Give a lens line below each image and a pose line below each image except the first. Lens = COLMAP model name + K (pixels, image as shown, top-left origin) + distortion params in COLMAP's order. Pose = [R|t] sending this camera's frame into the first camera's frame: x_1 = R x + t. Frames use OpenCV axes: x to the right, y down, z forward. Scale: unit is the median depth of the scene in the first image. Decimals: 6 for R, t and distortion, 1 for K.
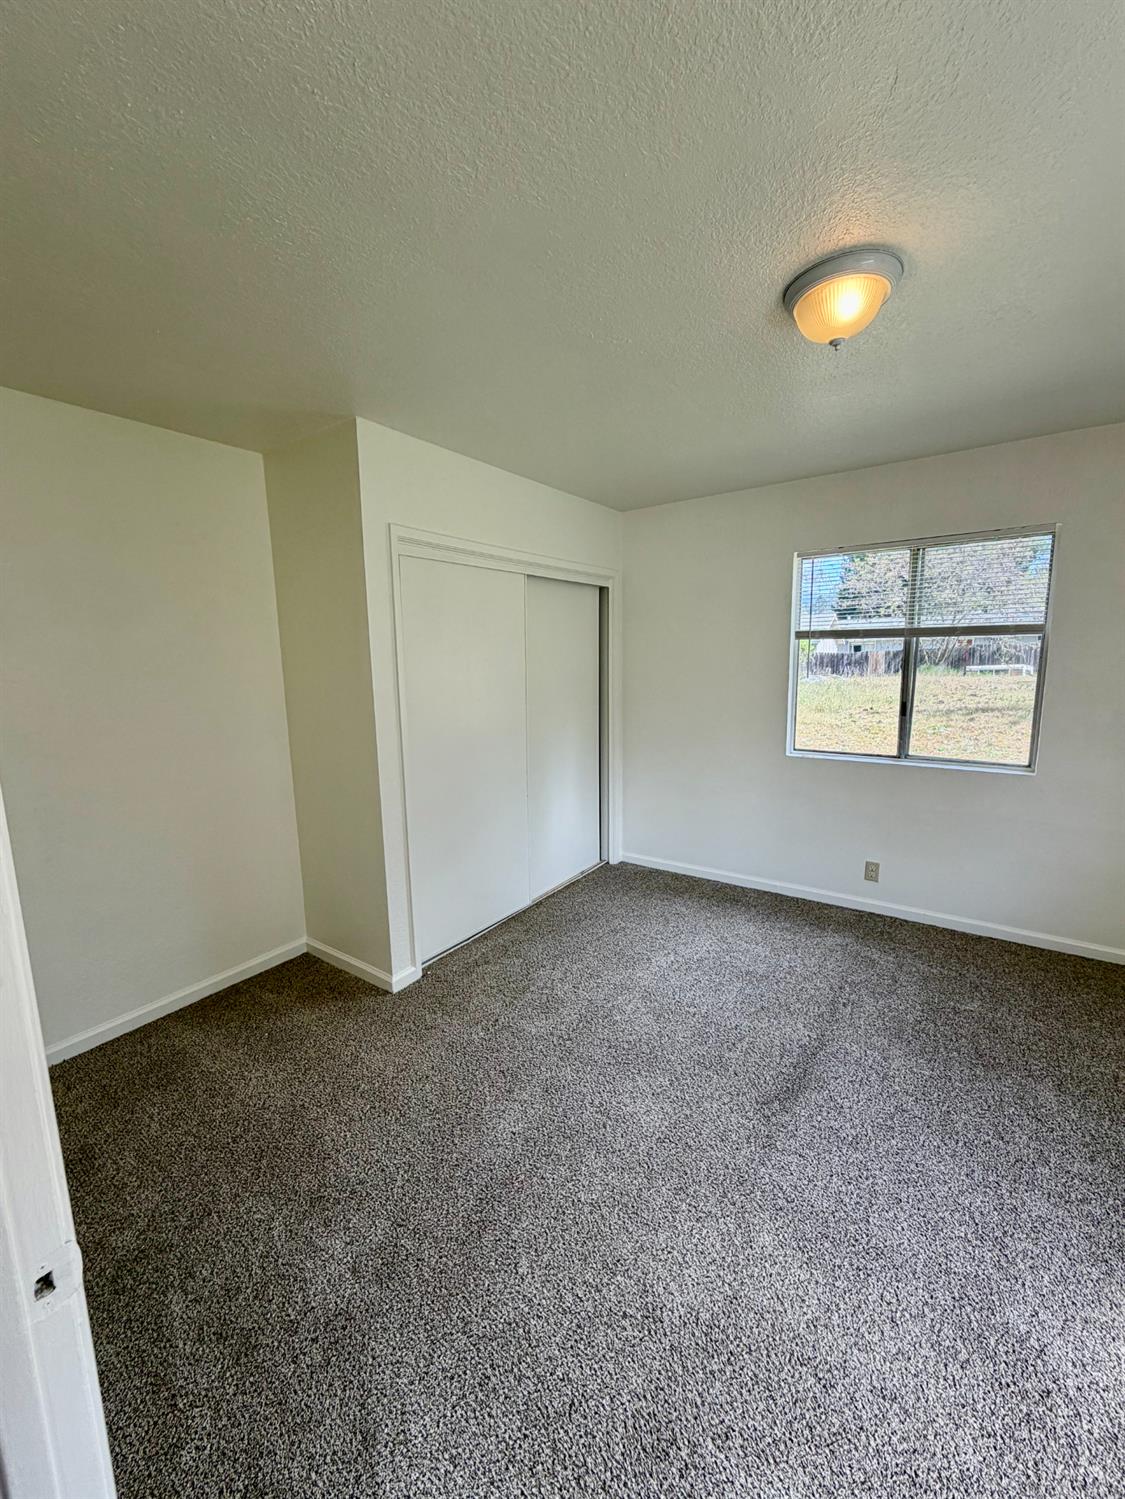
lens RADIAL K [[600.1, 0, 562.5], [0, 600.1, 749.5], [0, 0, 1]] dist [0.003169, -0.000158]
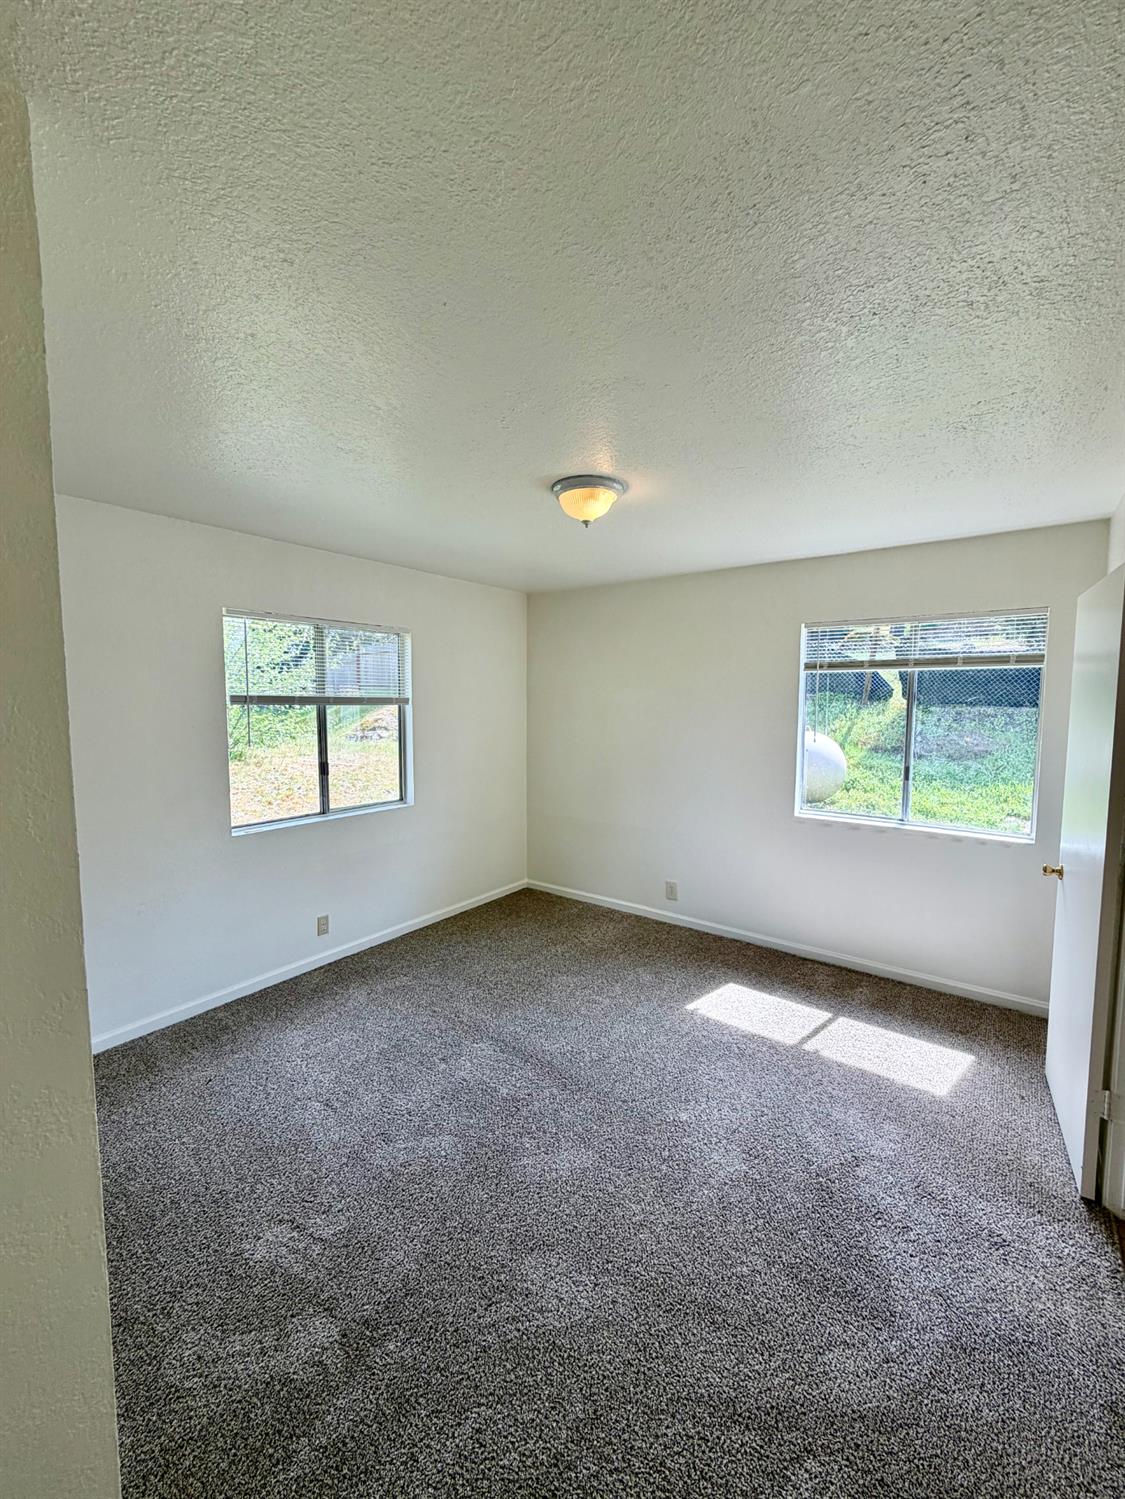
lens RADIAL K [[600.1, 0, 562.5], [0, 600.1, 749.5], [0, 0, 1]] dist [0.003169, -0.000158]
pose [[0.018861, -0.063077, 0.997830, -0.531877], [0.149527, 0.986962, 0.059564, -0.105167], [-0.988578, 0.148079, 0.028047, 0.540851]]
